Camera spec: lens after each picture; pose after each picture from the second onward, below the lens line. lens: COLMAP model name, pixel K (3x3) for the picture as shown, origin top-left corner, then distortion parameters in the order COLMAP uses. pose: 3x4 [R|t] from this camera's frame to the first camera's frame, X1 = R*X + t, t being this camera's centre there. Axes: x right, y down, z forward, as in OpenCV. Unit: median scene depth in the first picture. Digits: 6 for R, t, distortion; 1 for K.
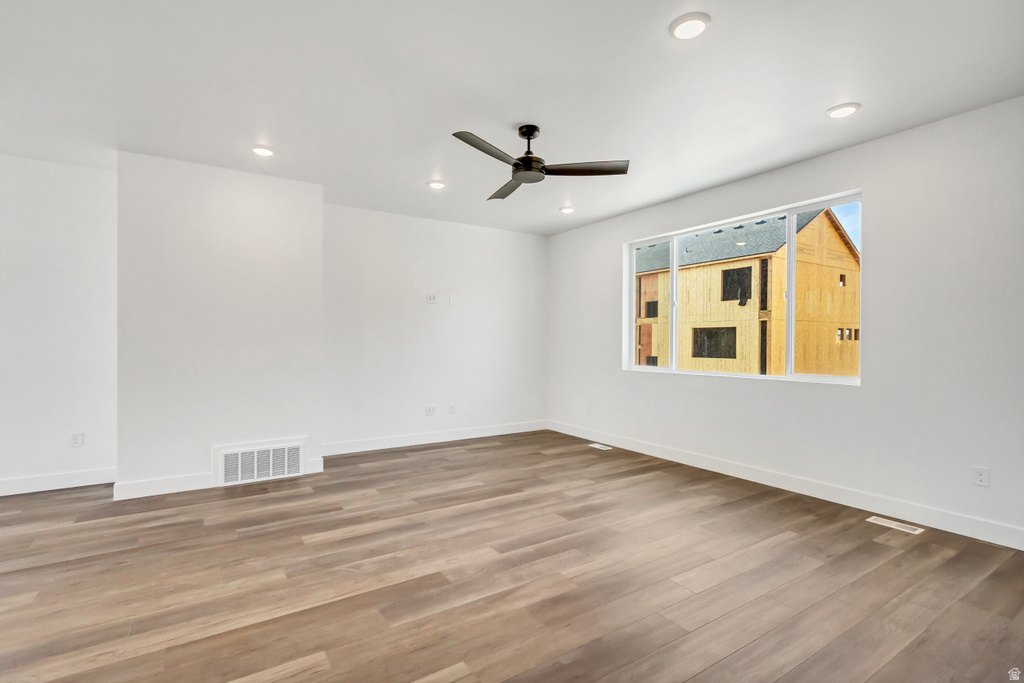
lens RADIAL K [[481.9, 0, 512.0], [0, 481.9, 341.5], [0, 0, 1]] dist [0.011426, -0.000040]
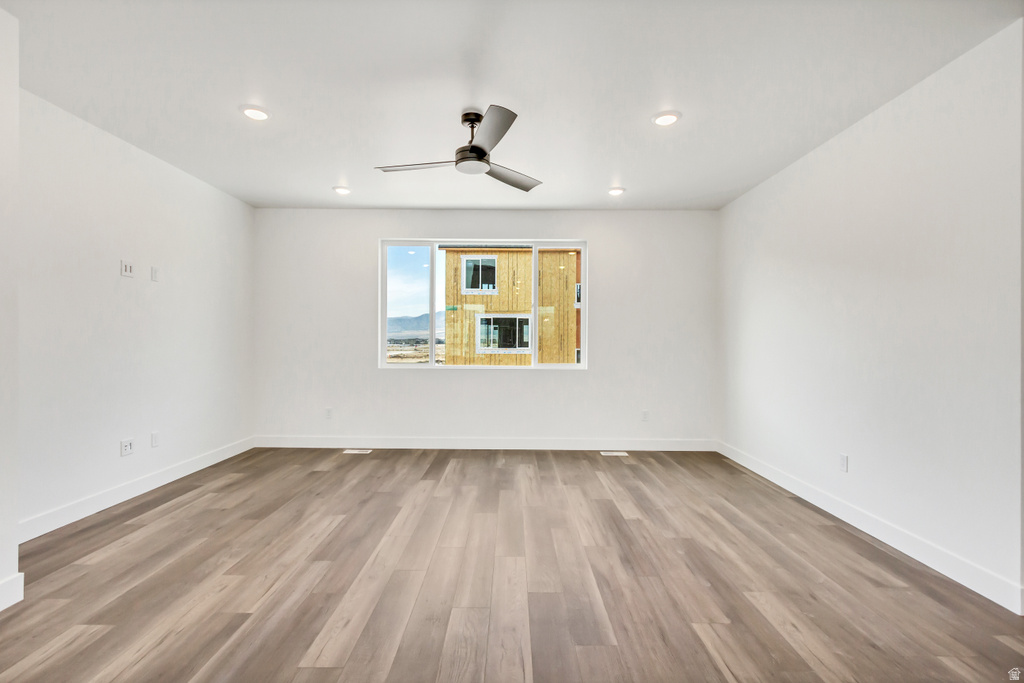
lens RADIAL K [[471.0, 0, 507.2], [0, 471.0, 346.8], [0, 0, 1]] dist [0.008762, -0.000690]
pose [[0.552950, -0.008344, 0.833173, -0.596684], [-0.003772, 0.999915, 0.012517, 0.002168], [-0.833206, -0.010065, 0.552871, 0.360719]]
